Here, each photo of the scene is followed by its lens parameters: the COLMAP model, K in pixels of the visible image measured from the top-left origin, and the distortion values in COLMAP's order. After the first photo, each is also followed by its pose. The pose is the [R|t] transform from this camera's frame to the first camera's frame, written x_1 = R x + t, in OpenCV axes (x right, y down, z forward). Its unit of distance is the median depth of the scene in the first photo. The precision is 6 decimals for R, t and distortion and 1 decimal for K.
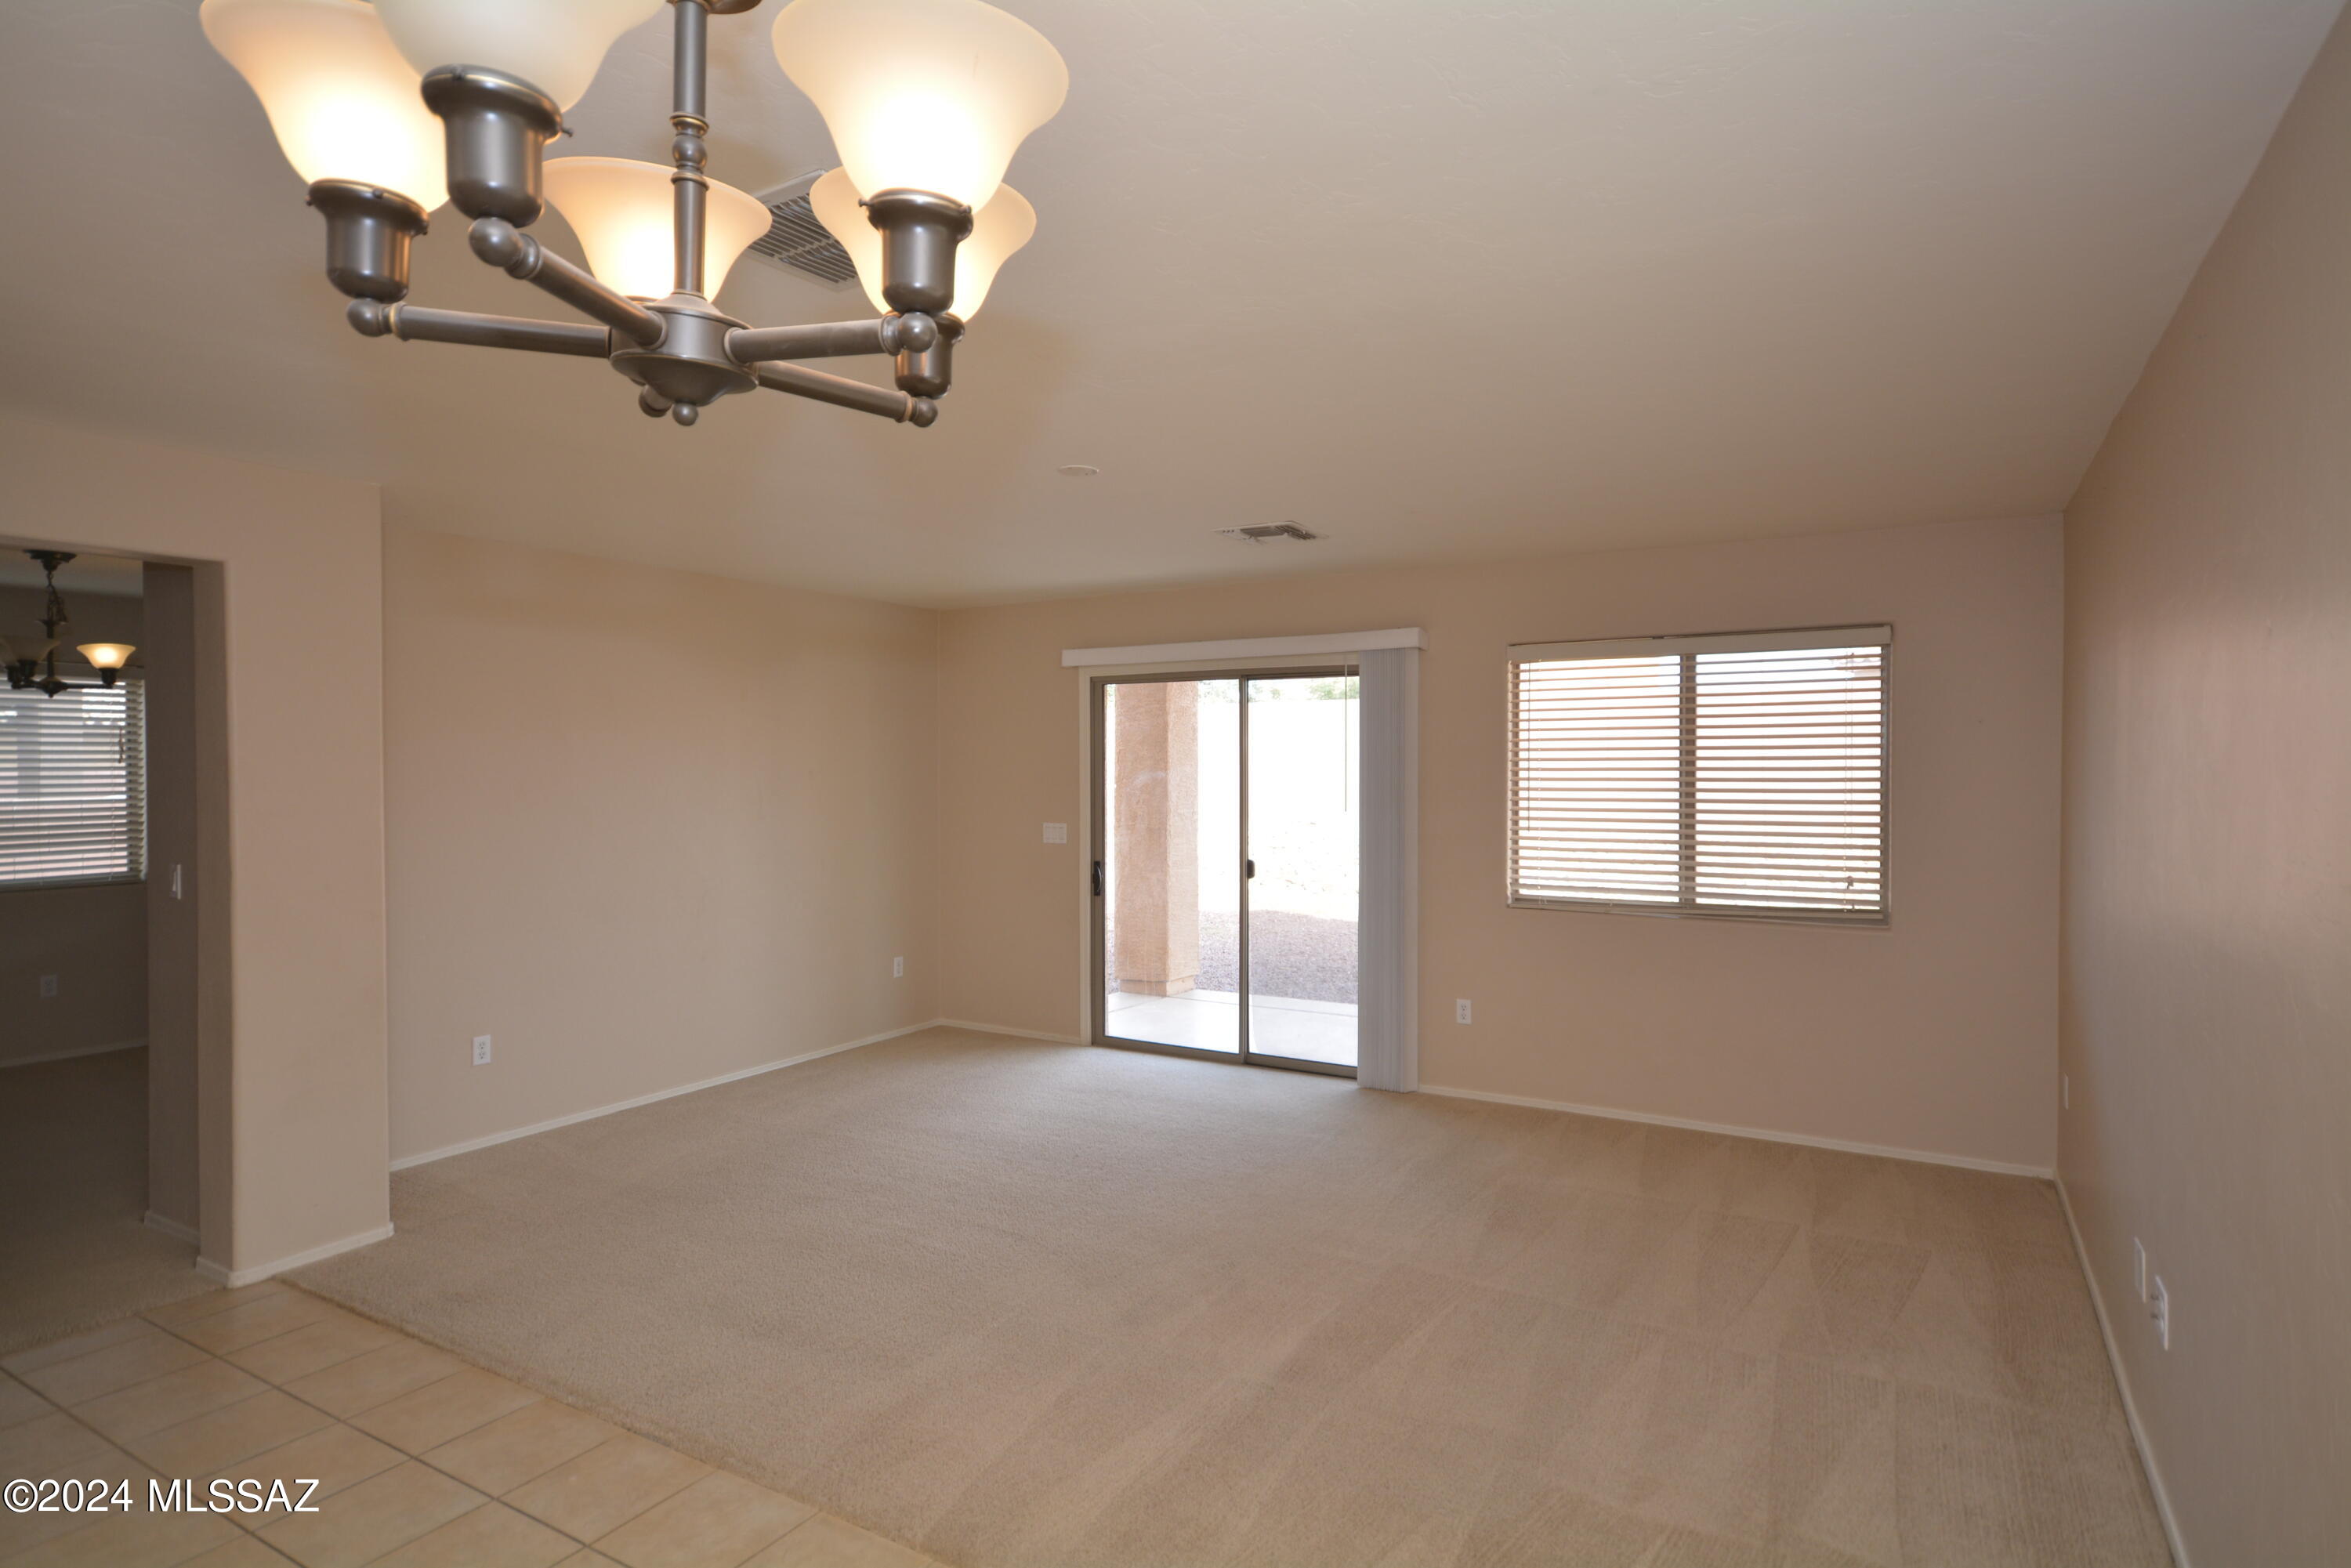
lens RADIAL K [[1264.2, 0, 1172.8], [0, 1264.2, 779.9], [0, 0, 1]] dist [0.004023, 0.002460]
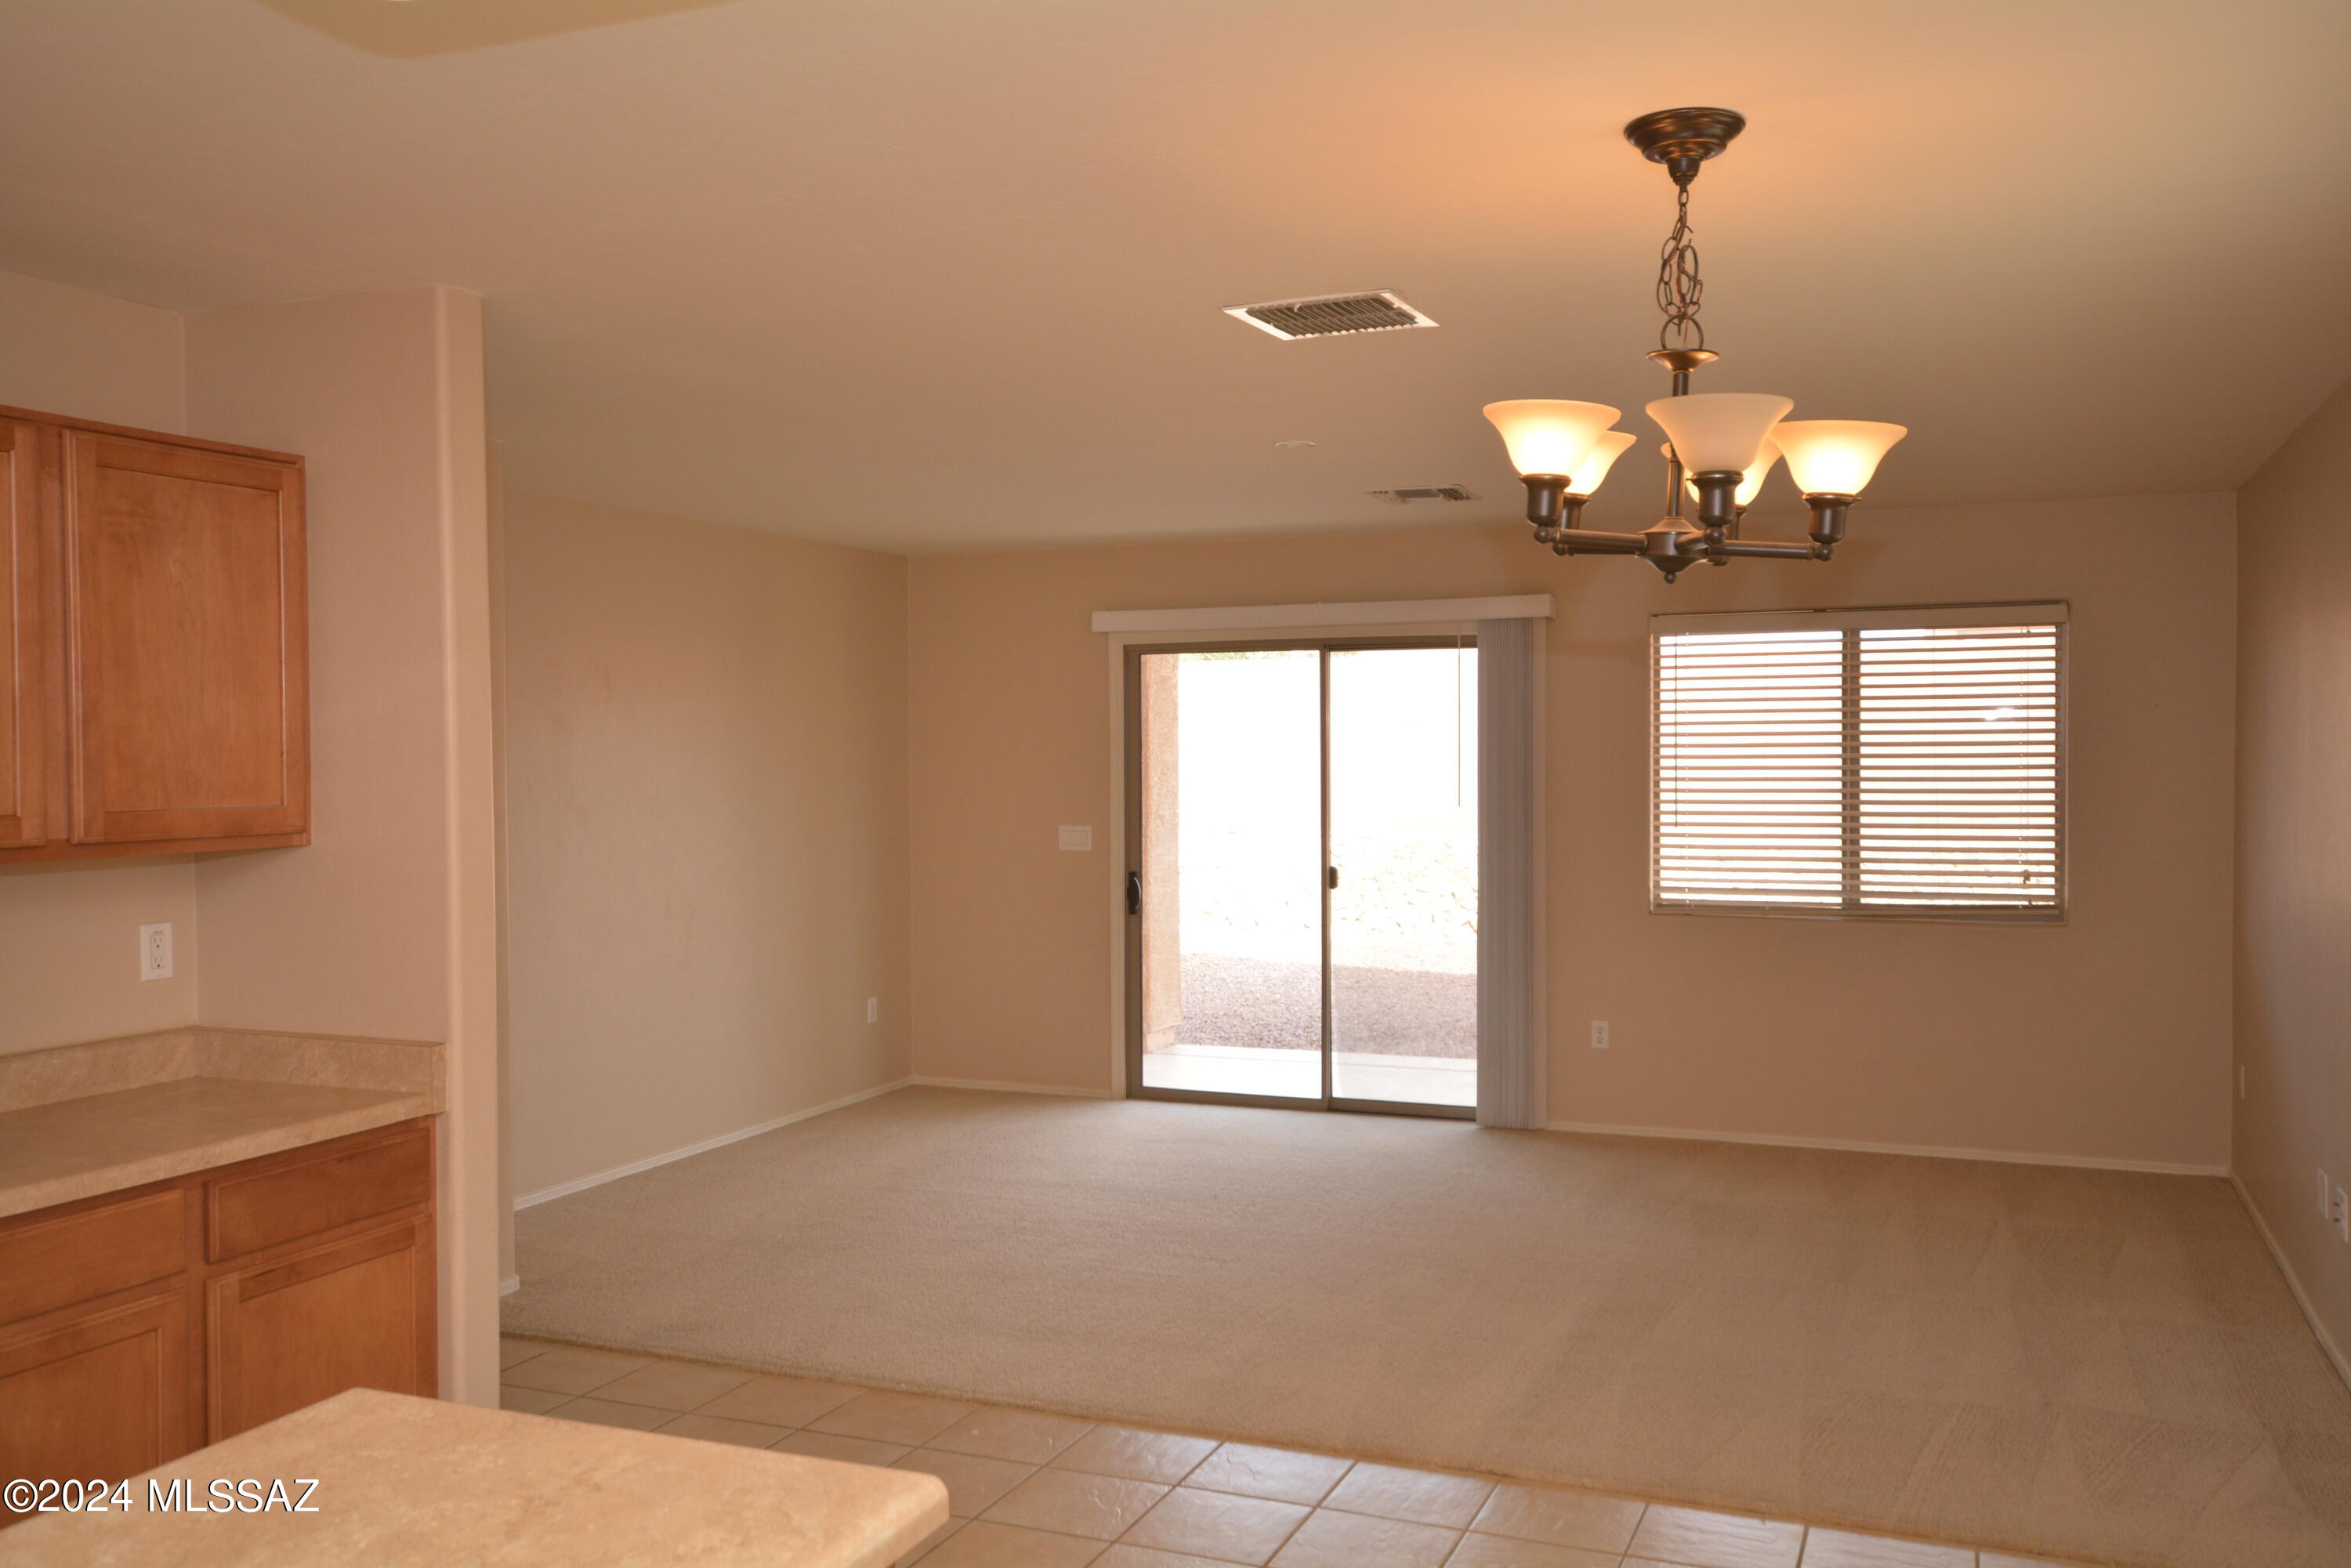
lens RADIAL K [[1959.7, 0, 1176.3], [0, 1959.7, 774.5], [0, 0, 1]] dist [0.010014, -0.016221]
pose [[0.990160, -0.005227, 0.139845, -0.253591], [0.005088, 0.999986, 0.001353, 0.000285], [-0.139850, -0.000628, 0.990172, -0.305191]]
